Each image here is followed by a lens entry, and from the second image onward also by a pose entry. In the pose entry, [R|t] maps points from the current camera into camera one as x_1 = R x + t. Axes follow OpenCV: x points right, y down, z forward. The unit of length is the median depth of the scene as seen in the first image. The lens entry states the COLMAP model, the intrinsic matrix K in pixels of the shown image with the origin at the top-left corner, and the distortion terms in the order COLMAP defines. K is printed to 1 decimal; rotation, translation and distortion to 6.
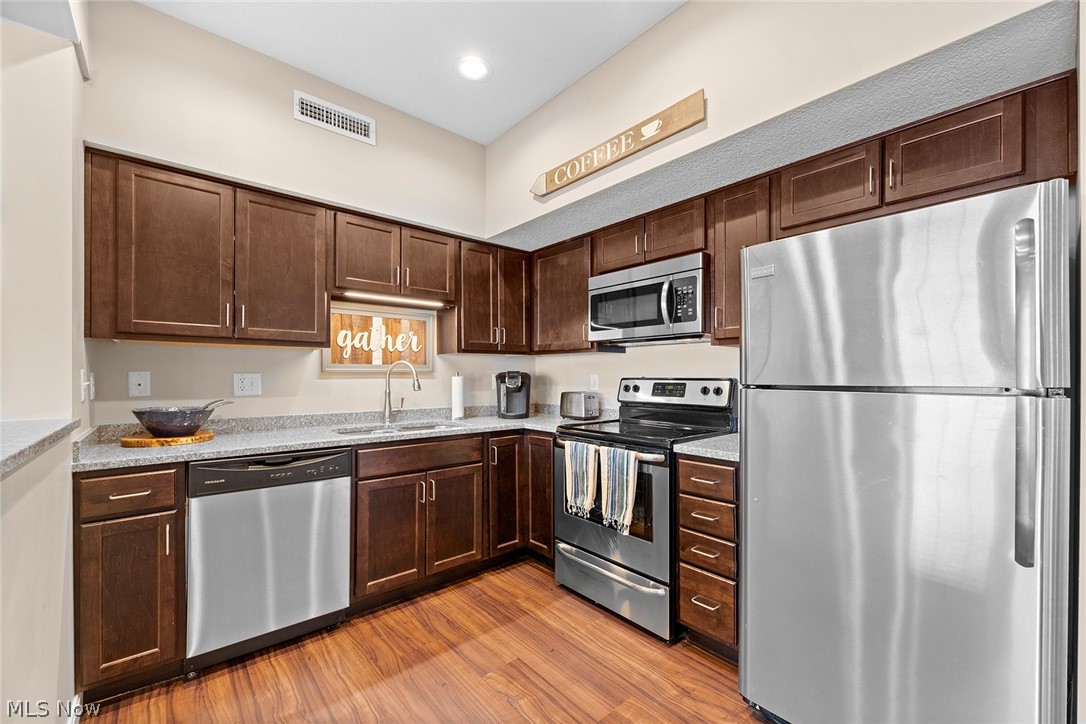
lens RADIAL K [[442.2, 0, 543.6], [0, 442.2, 373.0], [0, 0, 1]] dist [0.002868, -0.003917]
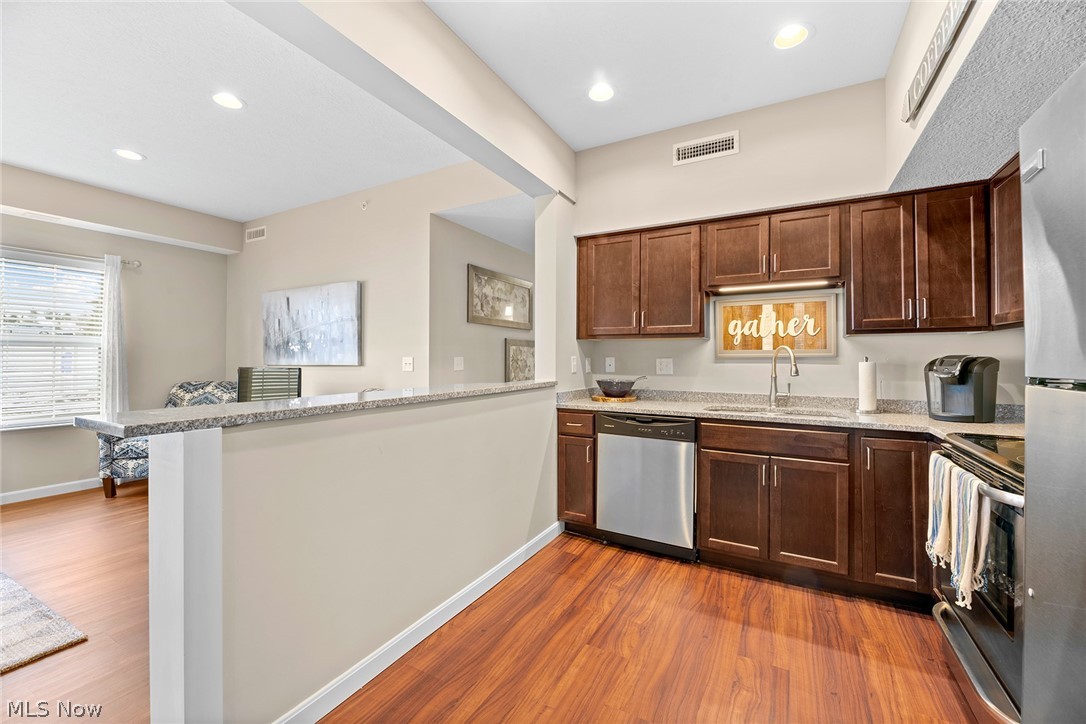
lens RADIAL K [[442.2, 0, 553.7], [0, 442.2, 355.2], [0, 0, 1]] dist [0.002868, -0.003917]
pose [[0.345444, -0.008631, -0.938400, 0.510473], [-0.000164, 0.999957, -0.009258, 0.003629], [0.938439, 0.003352, 0.345428, 0.191208]]
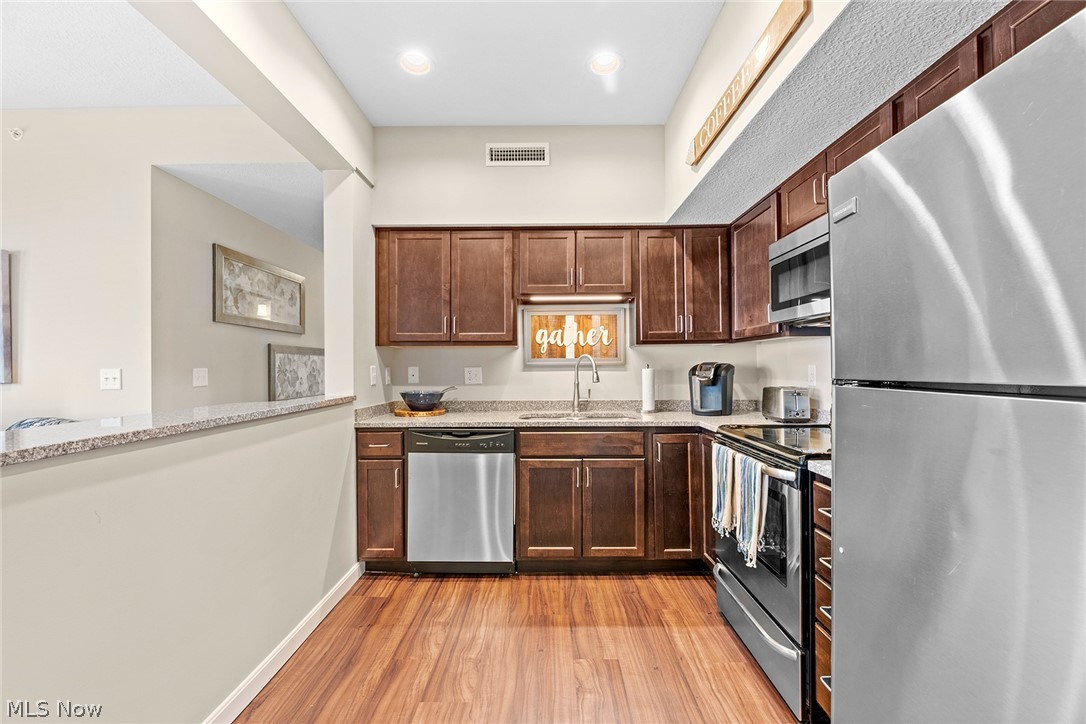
lens RADIAL K [[442.2, 0, 543.4], [0, 442.2, 367.7], [0, 0, 1]] dist [0.002868, -0.003917]
pose [[0.750074, -0.007177, -0.661315, 0.366697], [0.010324, 0.999946, 0.000858, 0.003528], [0.661273, -0.007471, 0.750108, 0.140517]]
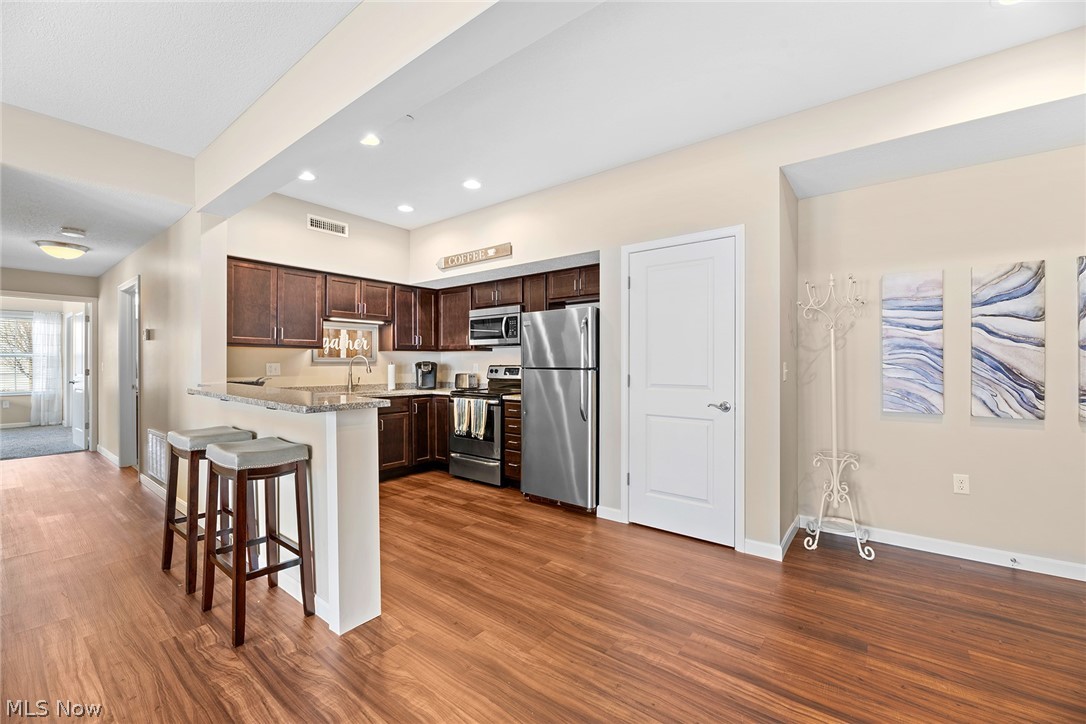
lens RADIAL K [[442.2, 0, 549.7], [0, 442.2, 358.9], [0, 0, 1]] dist [0.002868, -0.003917]
pose [[0.979211, 0.001171, 0.202842, 0.064904], [0.000086, 0.999981, -0.006187, -0.004419], [-0.202845, 0.006076, 0.979192, -0.974948]]
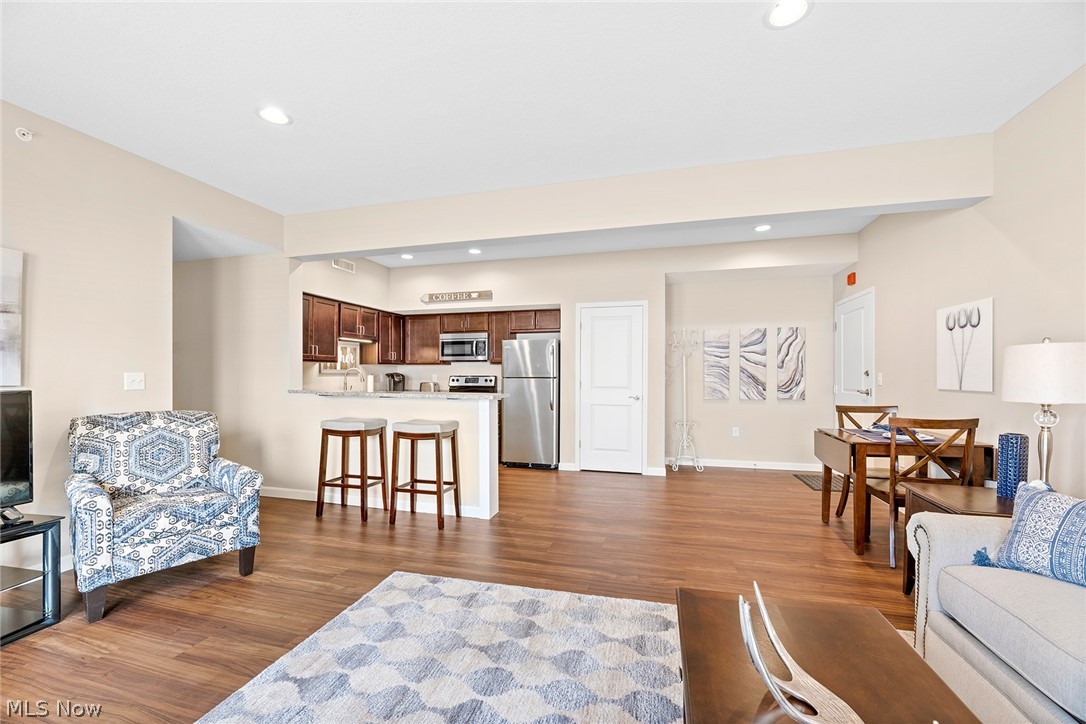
lens RADIAL K [[442.2, 0, 550.5], [0, 442.2, 373.3], [0, 0, 1]] dist [0.002868, -0.003917]
pose [[0.824519, 0.000788, 0.565833, -0.861420], [-0.001479, 0.999999, 0.000763, -0.005937], [-0.565832, -0.001466, 0.824519, -1.486761]]
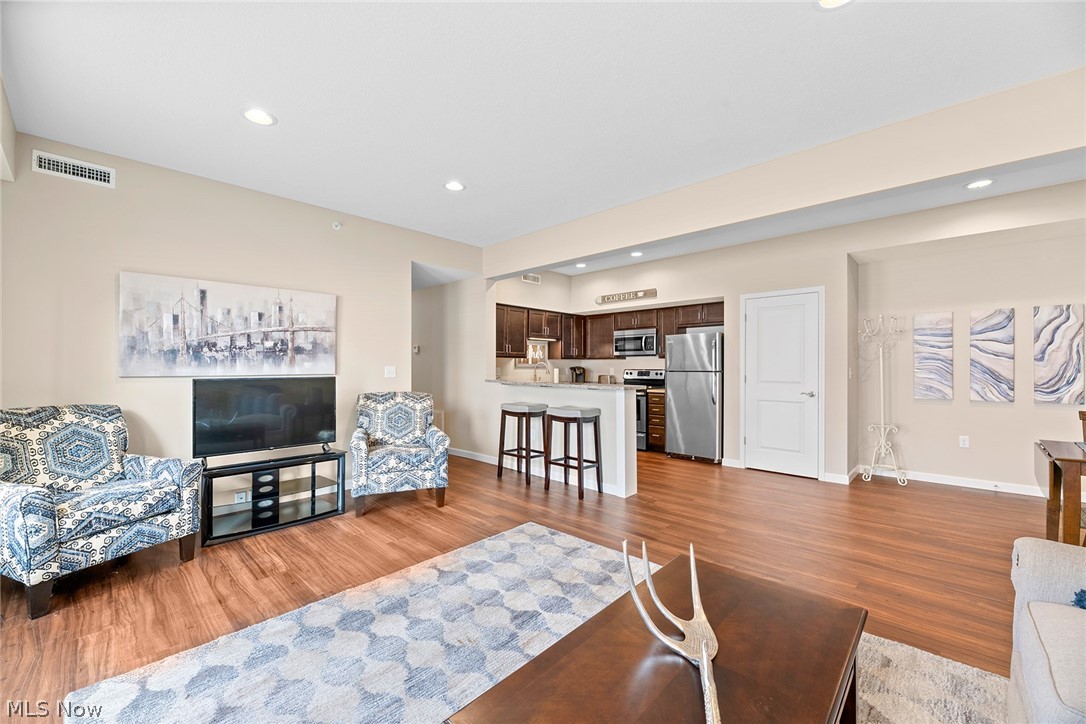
lens RADIAL K [[442.2, 0, 547.1], [0, 442.2, 362.7], [0, 0, 1]] dist [0.002868, -0.003917]
pose [[0.994531, 0.002790, 0.104403, -0.642272], [-0.001996, 0.999968, -0.007704, -0.007844], [-0.104421, 0.007453, 0.994505, -1.780086]]
